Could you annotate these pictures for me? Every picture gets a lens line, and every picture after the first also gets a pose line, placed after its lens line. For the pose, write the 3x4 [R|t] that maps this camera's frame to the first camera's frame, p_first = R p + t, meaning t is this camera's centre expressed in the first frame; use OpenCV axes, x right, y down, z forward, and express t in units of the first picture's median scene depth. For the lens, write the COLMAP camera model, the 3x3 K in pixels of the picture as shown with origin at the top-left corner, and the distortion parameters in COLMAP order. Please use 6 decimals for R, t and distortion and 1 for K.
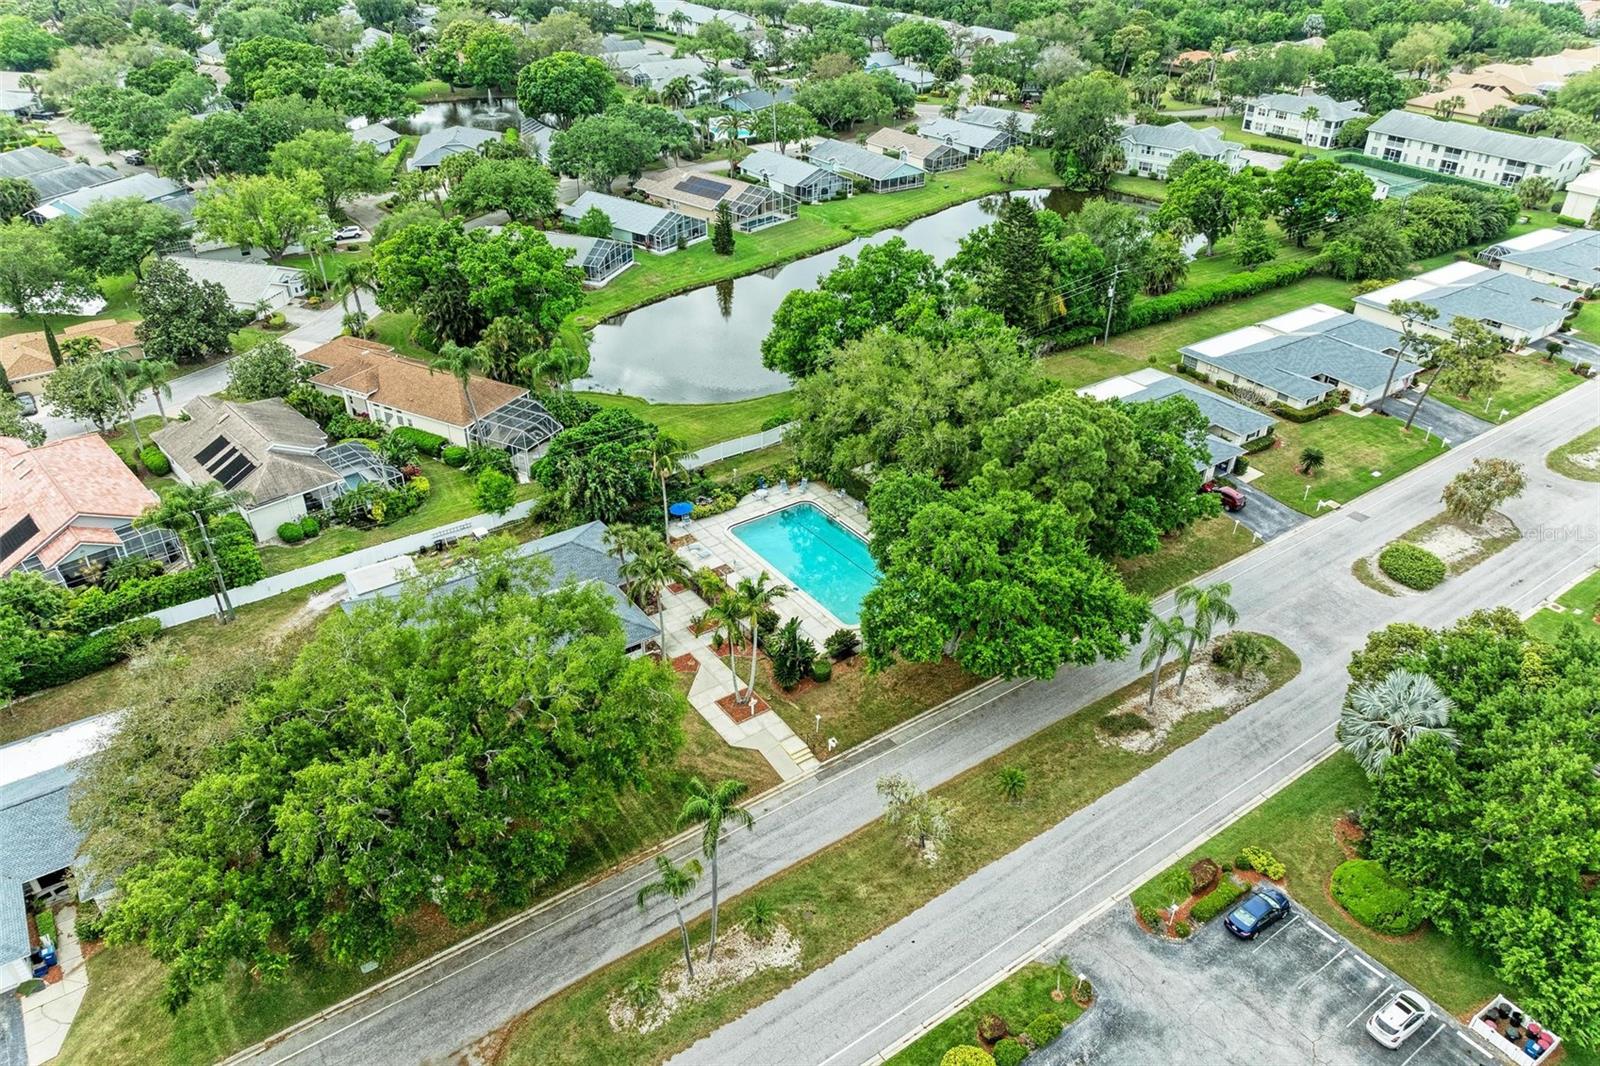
lens RADIAL K [[1095.1, 0, 792.6], [0, 1095.1, 527.8], [0, 0, 1]] dist [-0.029854, 0.020179]
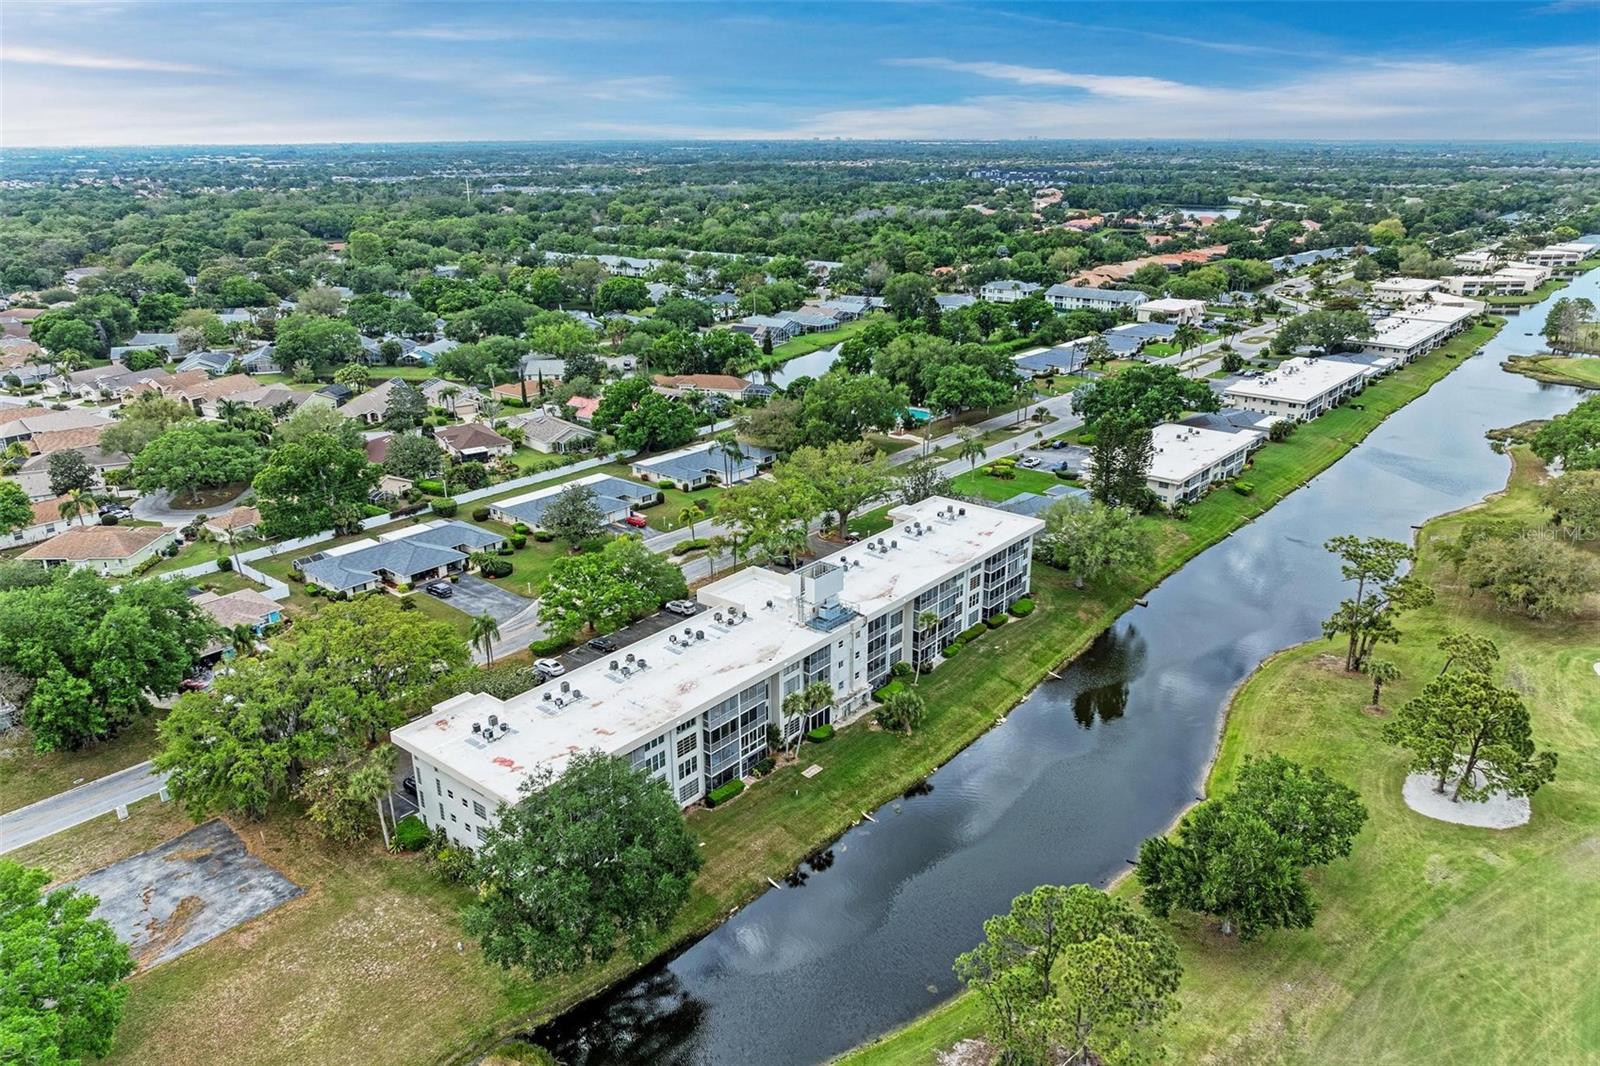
lens RADIAL K [[1095.1, 0, 792.6], [0, 1095.1, 527.8], [0, 0, 1]] dist [-0.029854, 0.020179]
pose [[0.969398, -0.096486, 0.225738, -0.356930], [0.143136, 0.969199, -0.200415, 0.336740], [-0.199447, 0.226593, 0.953350, -0.622662]]
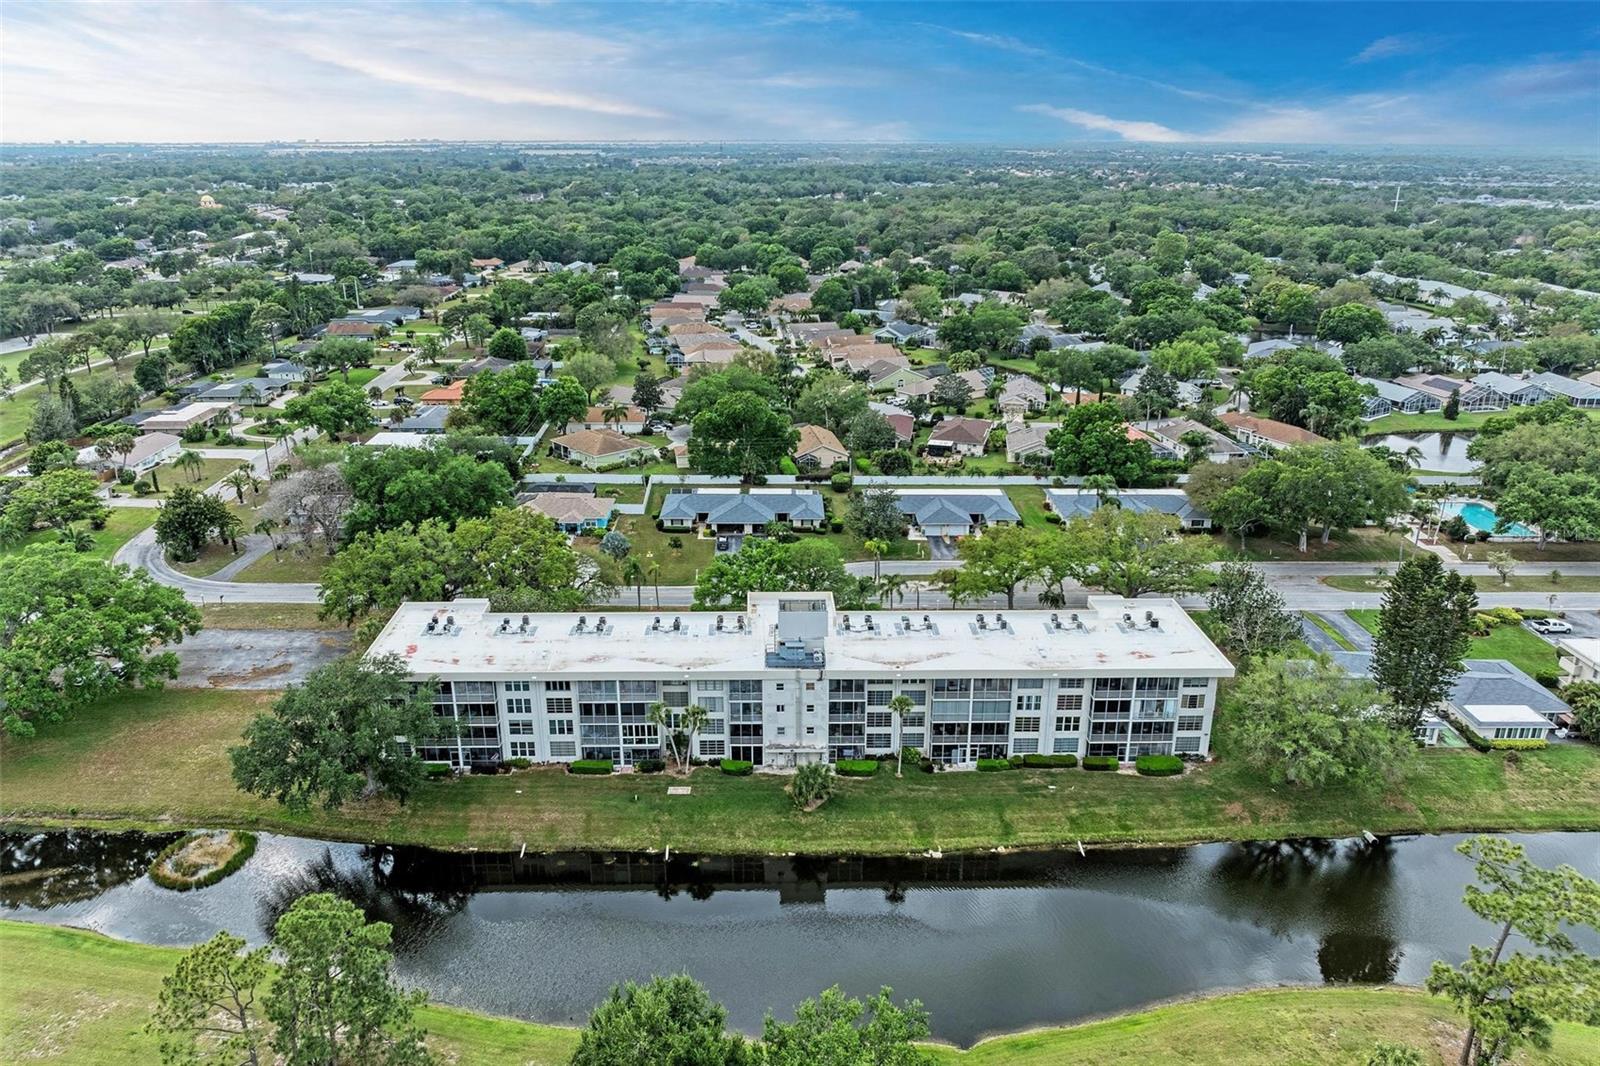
lens RADIAL K [[1108.9, 0, 800.0], [0, 1108.9, 533.0], [0, 0, 1]] dist [-0.022106, -0.000430]
pose [[0.822747, 0.183610, -0.537936, 0.036445], [-0.298398, 0.945012, -0.133830, 0.287935], [0.483784, 0.270627, 0.832294, -0.540380]]
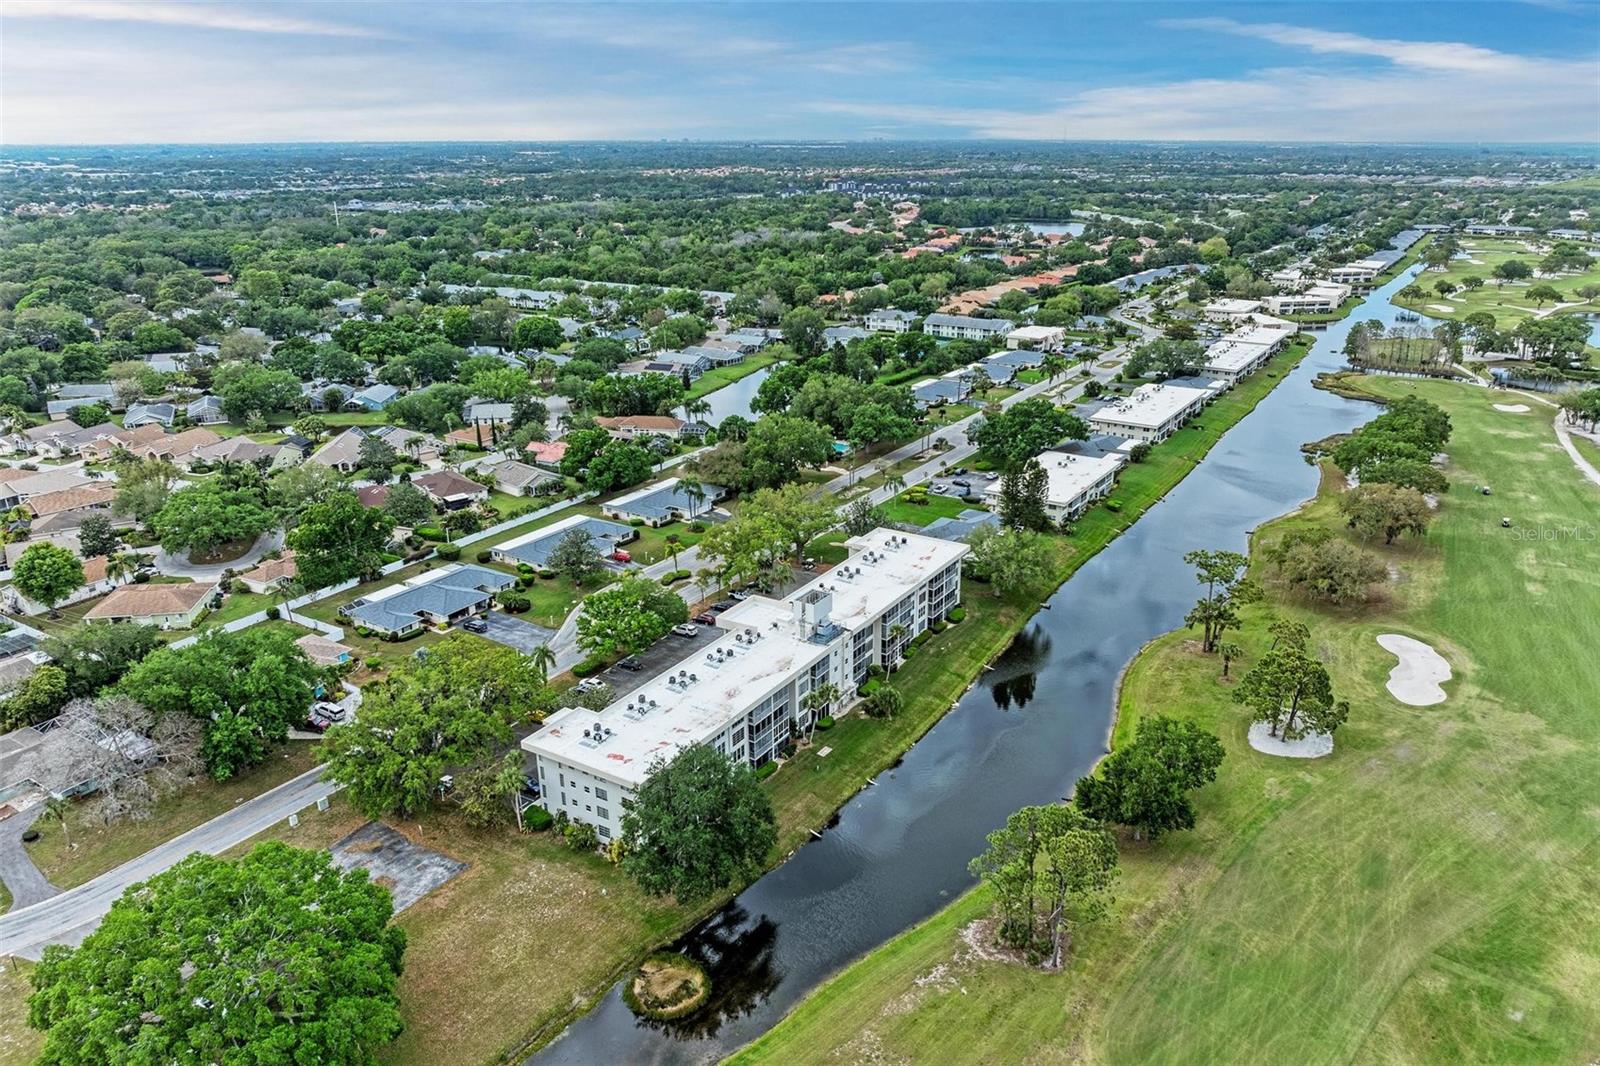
lens RADIAL K [[1105.3, 0, 797.1], [0, 1105.3, 507.7], [0, 0, 1]] dist [-0.010308, -0.002162]
pose [[0.927340, -0.129859, 0.350966, -0.474633], [0.208628, 0.957992, -0.196787, 0.332494], [-0.310668, 0.255710, 0.915477, -0.762560]]
